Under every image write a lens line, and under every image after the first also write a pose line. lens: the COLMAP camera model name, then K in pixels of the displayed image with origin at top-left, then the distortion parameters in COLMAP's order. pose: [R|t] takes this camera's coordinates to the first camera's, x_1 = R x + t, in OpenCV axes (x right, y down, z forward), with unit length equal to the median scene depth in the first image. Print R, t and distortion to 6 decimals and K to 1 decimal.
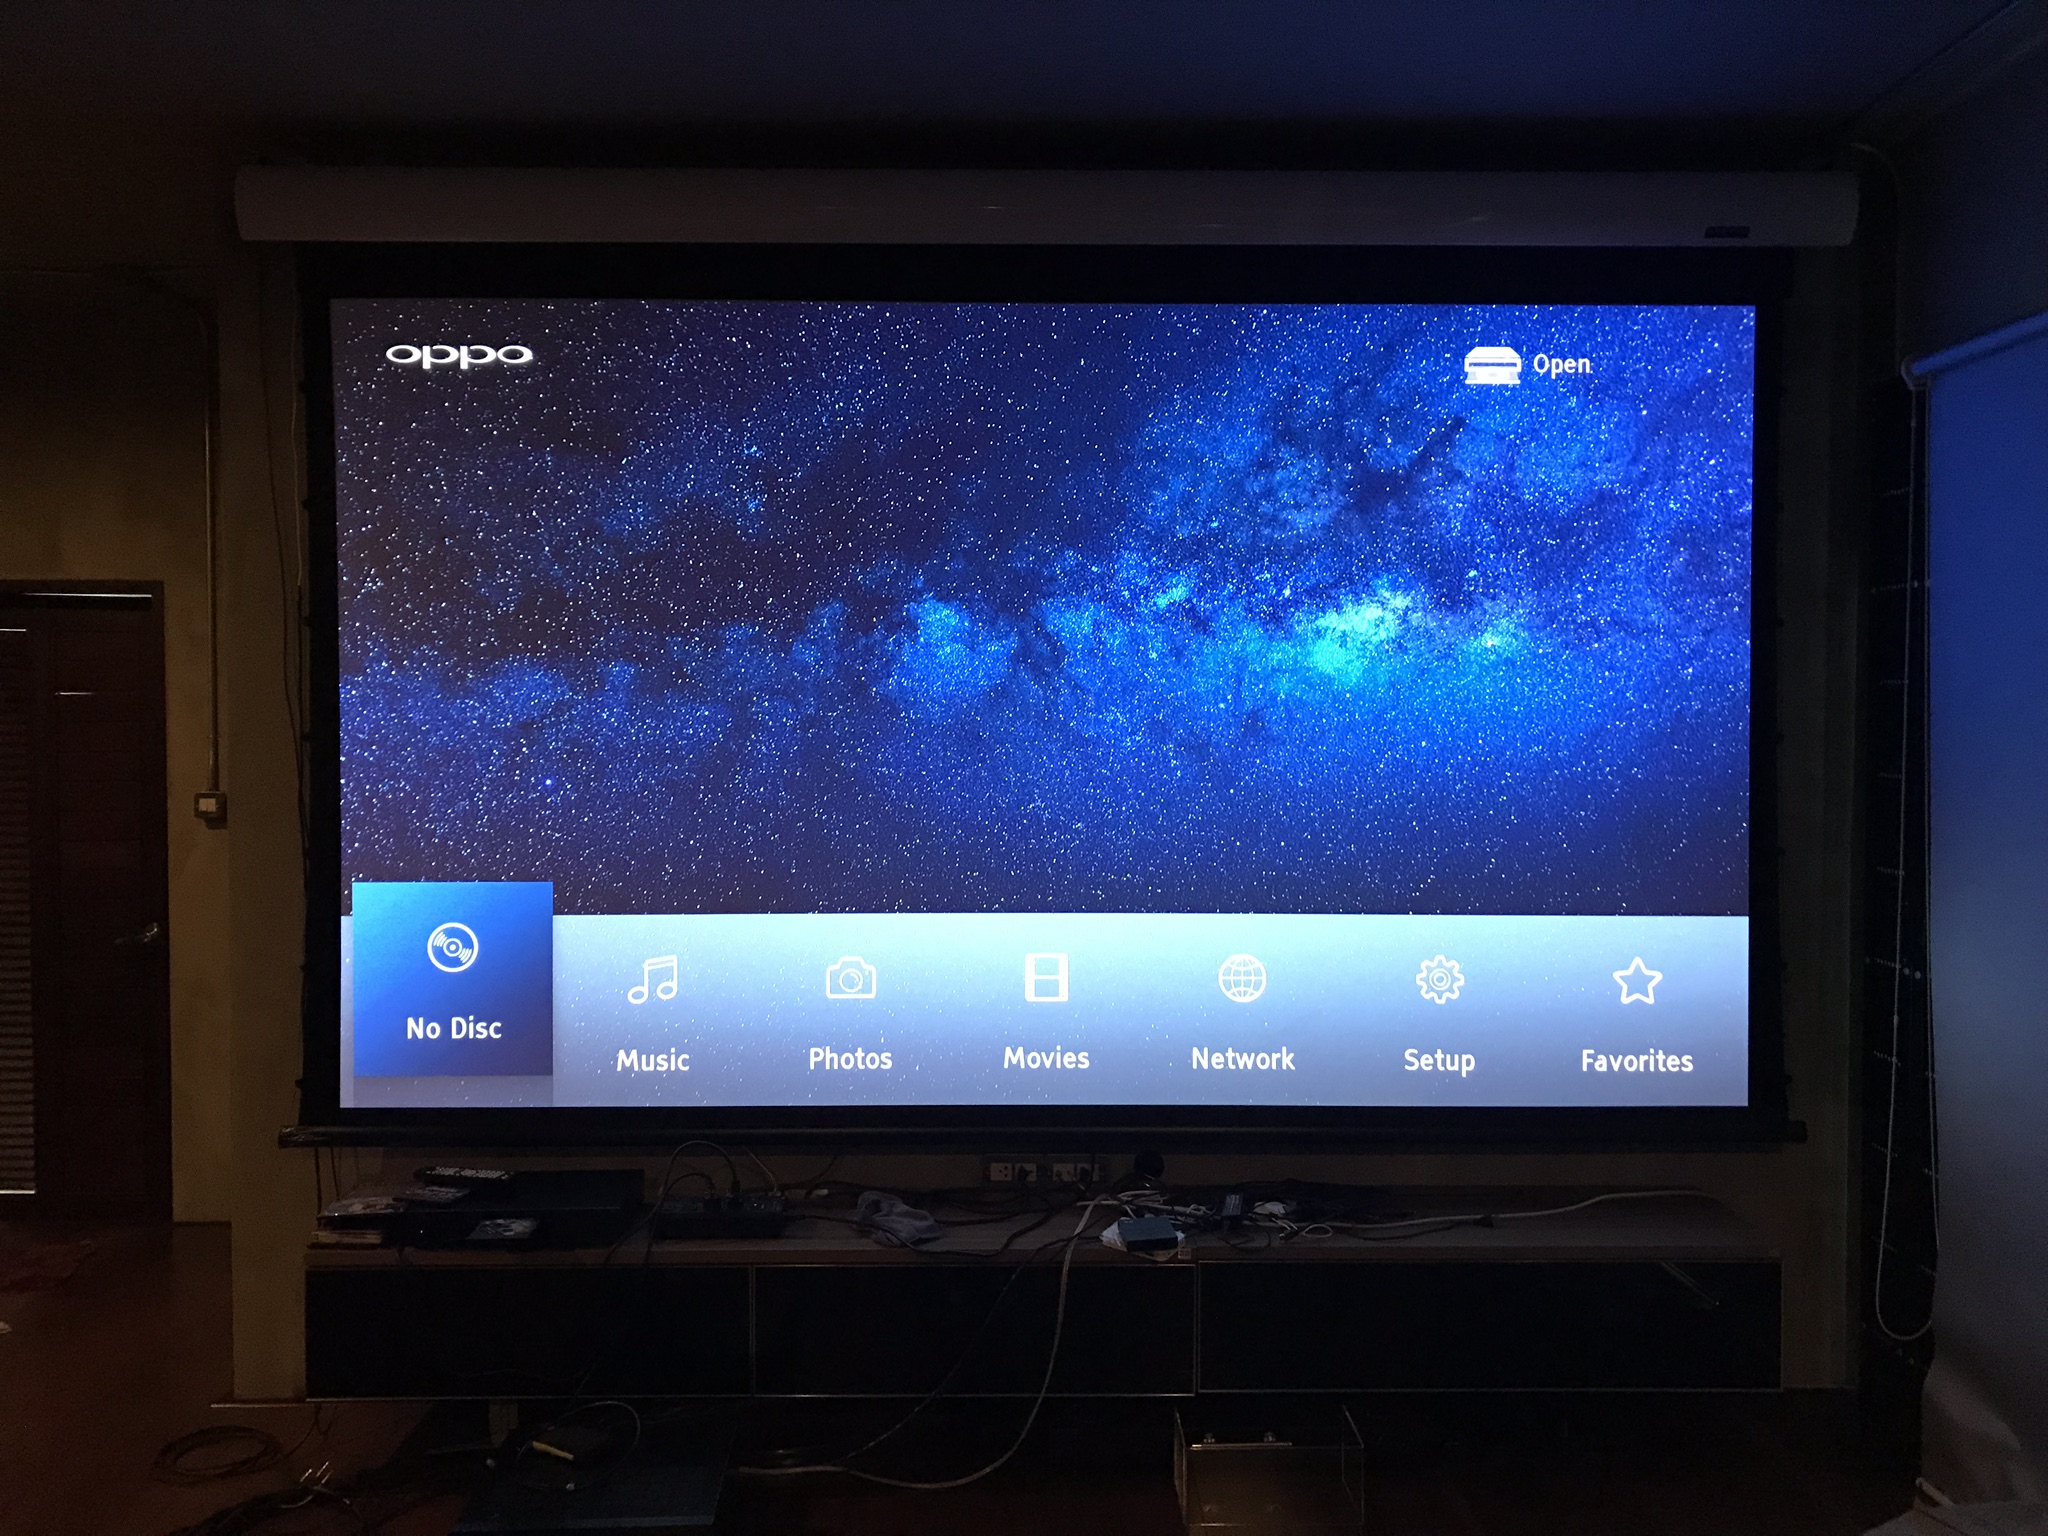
lens RADIAL K [[1683.8, 0, 1024.0], [0, 1683.8, 768.0], [0, 0, 1]] dist [0.002316, 0.008830]
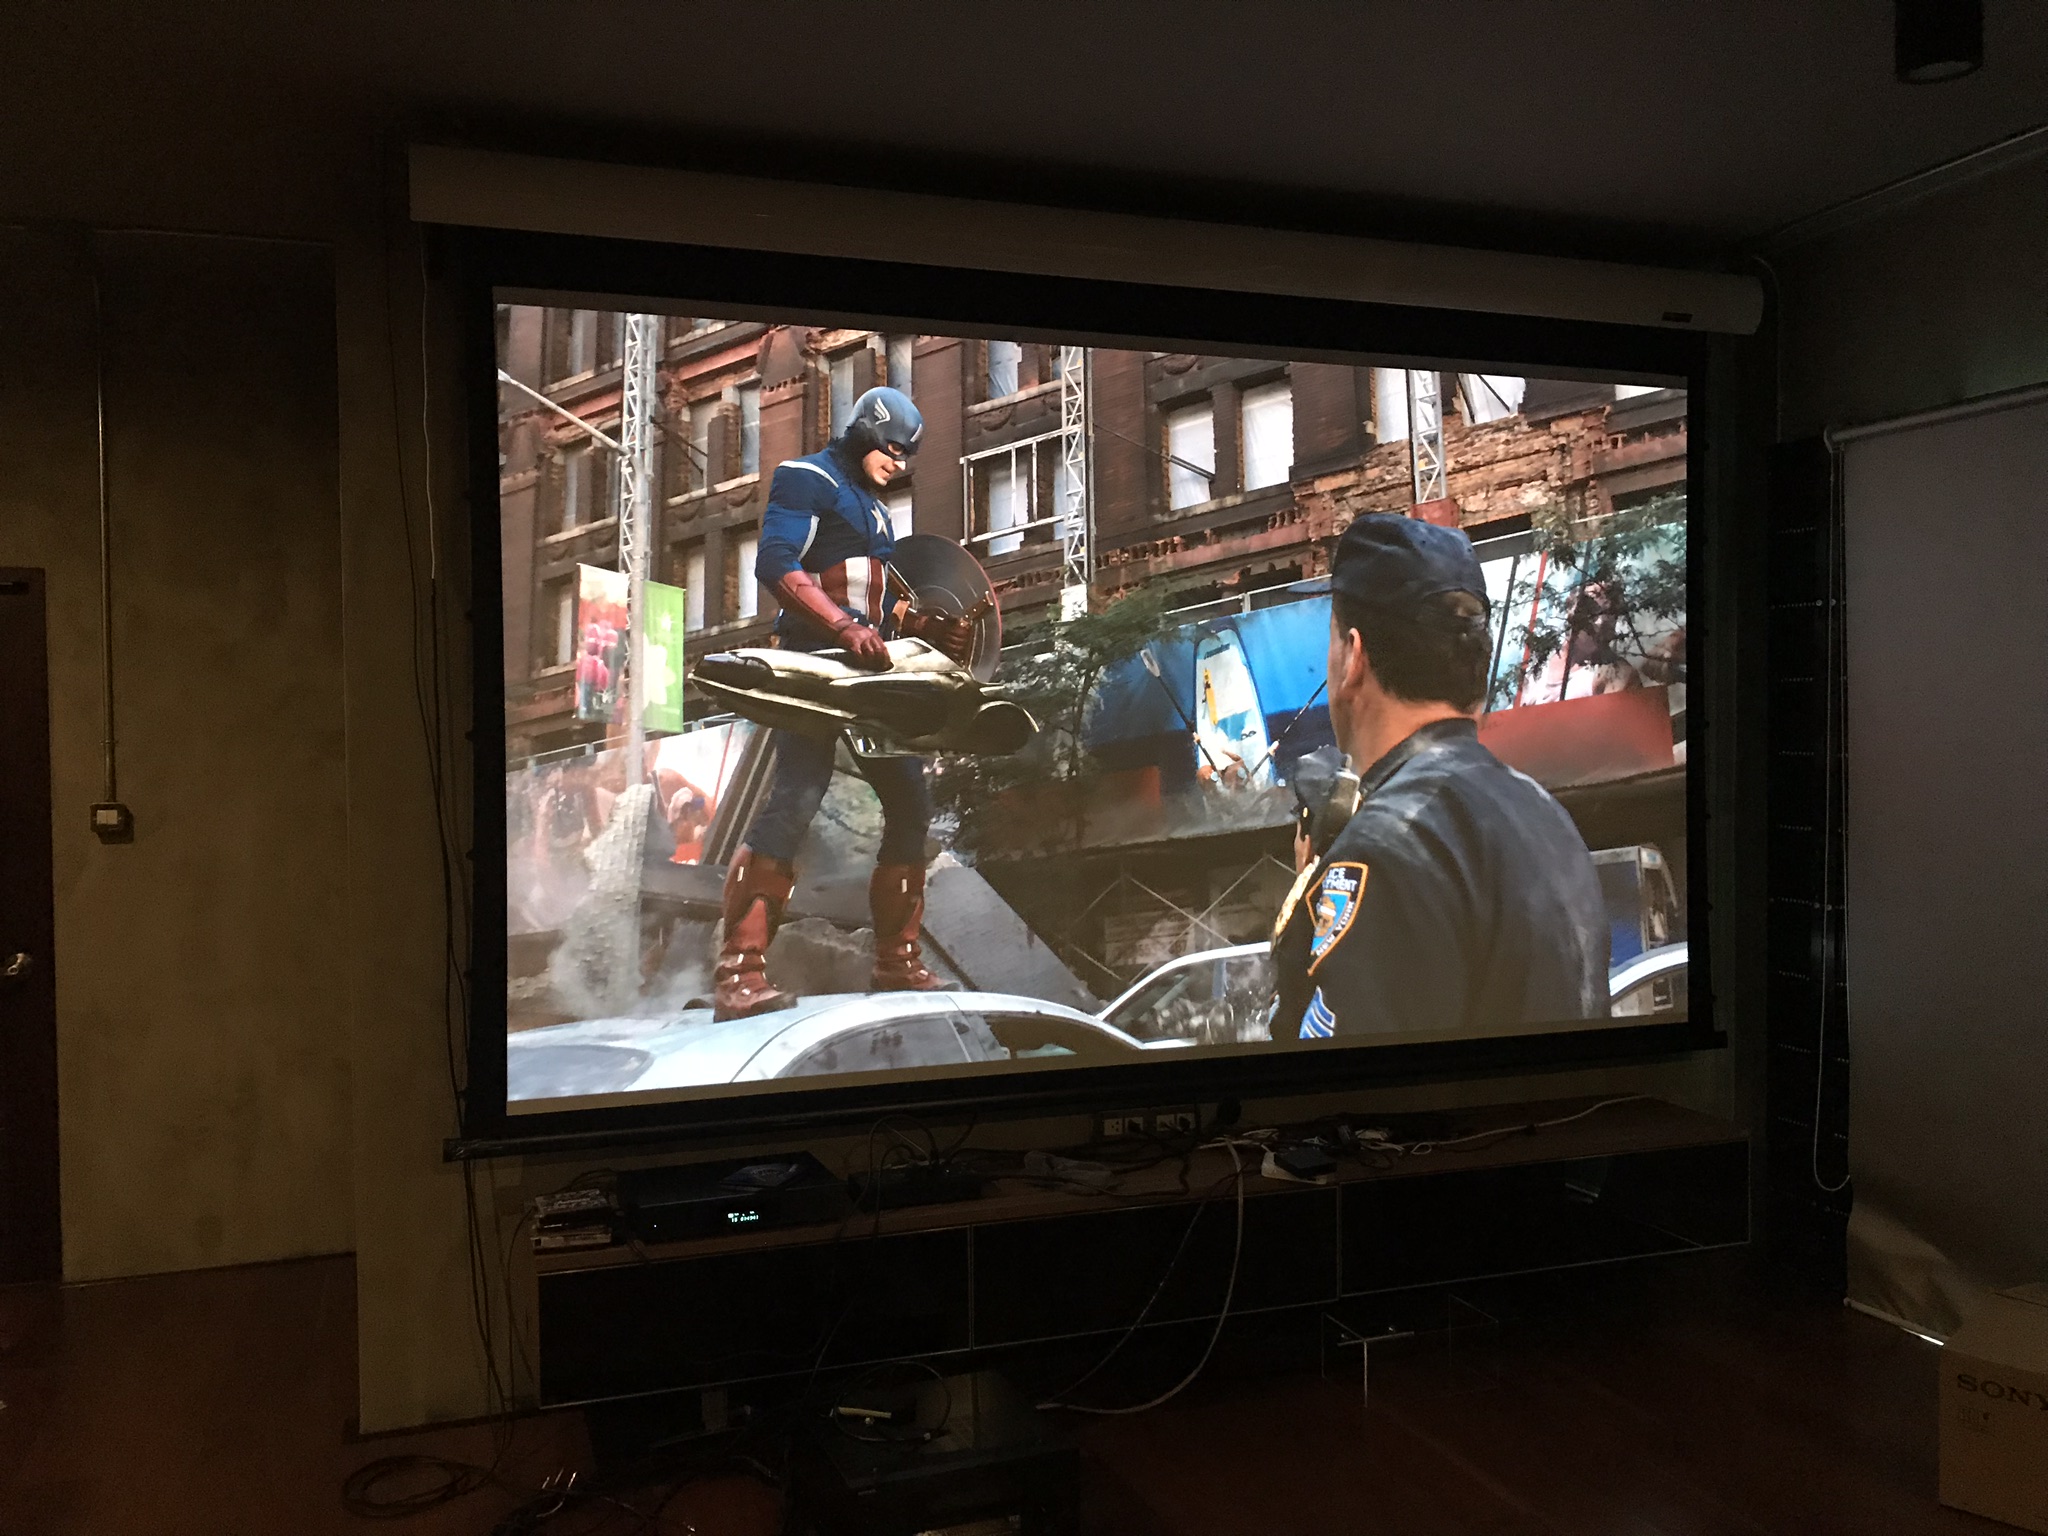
lens RADIAL K [[1683.8, 0, 1024.0], [0, 1683.8, 768.0], [0, 0, 1]] dist [0.002316, 0.008830]
pose [[0.948404, -0.016737, 0.316623, -0.448159], [0.017359, 0.999849, 0.000855, 0.004708], [-0.316590, 0.004685, 0.948551, -0.023864]]
